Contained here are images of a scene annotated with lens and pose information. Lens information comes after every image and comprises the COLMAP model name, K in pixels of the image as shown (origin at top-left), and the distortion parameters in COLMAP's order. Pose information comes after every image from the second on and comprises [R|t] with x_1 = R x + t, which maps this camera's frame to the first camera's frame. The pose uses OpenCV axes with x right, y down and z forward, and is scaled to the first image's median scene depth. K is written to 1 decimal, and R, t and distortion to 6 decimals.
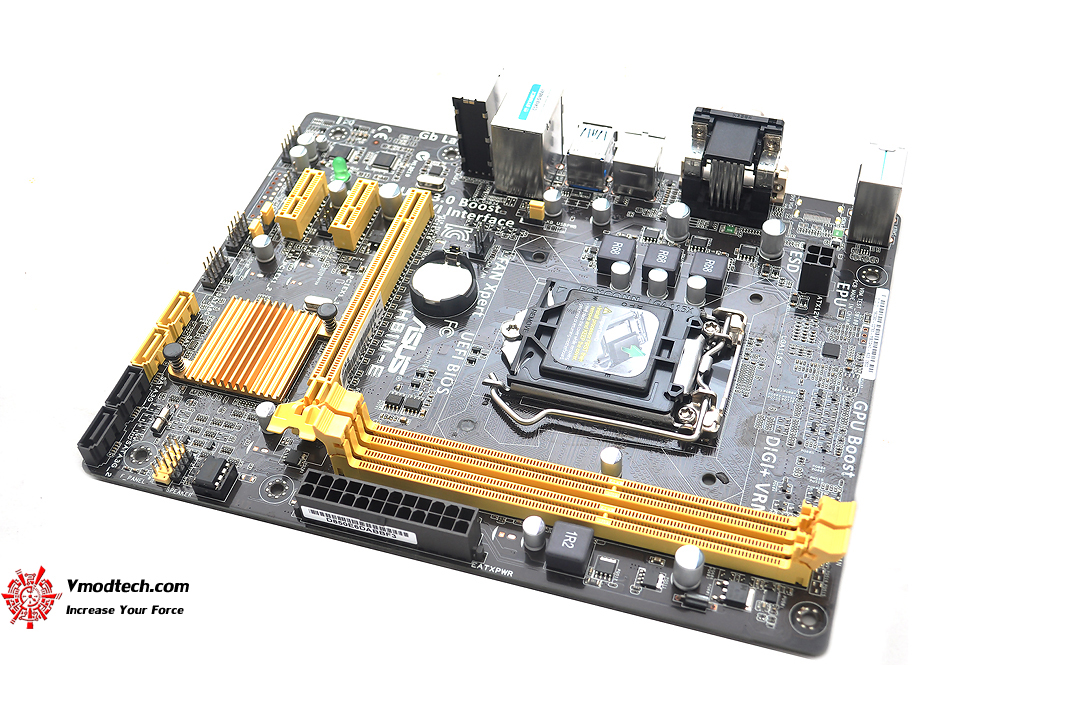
lens RADIAL K [[1251.1, 0, 539.0], [0, 1251.1, 360.0], [0, 0, 1]] dist [-0.037373, 0.000000]
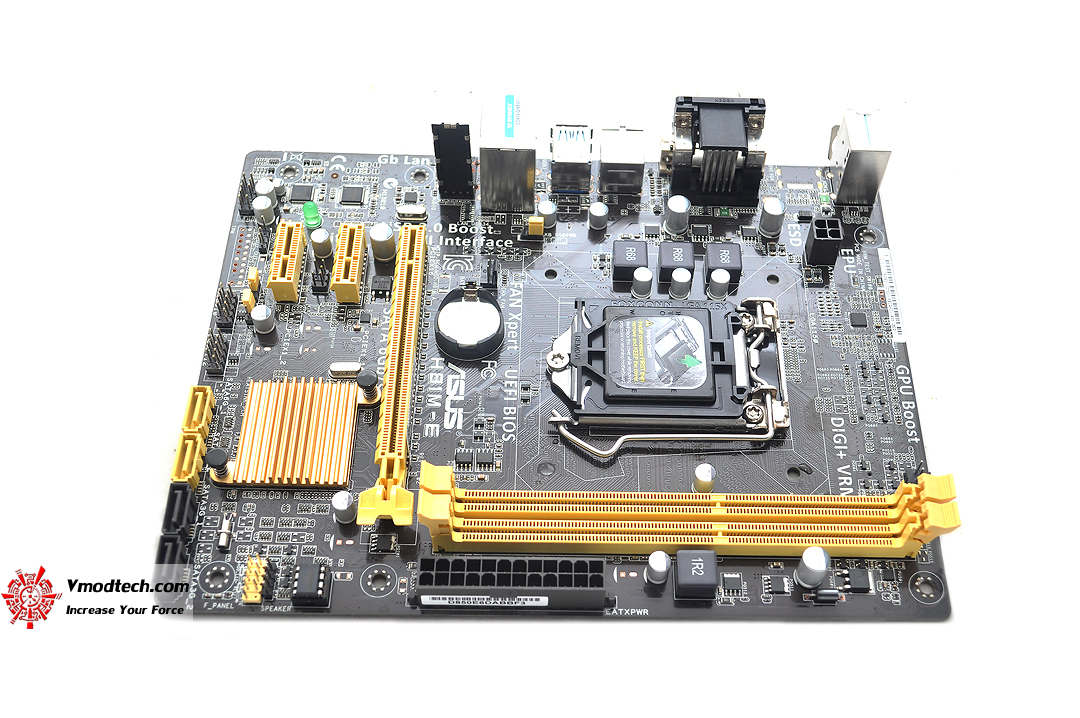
lens RADIAL K [[1251.1, 0, 544.3], [0, 1251.1, 357.6], [0, 0, 1]] dist [-0.037373, 0.000000]
pose [[0.952175, -0.201438, 0.229749, -0.260971], [0.176035, 0.976238, 0.126378, -0.154059], [-0.249747, -0.079891, 0.965010, 0.054749]]
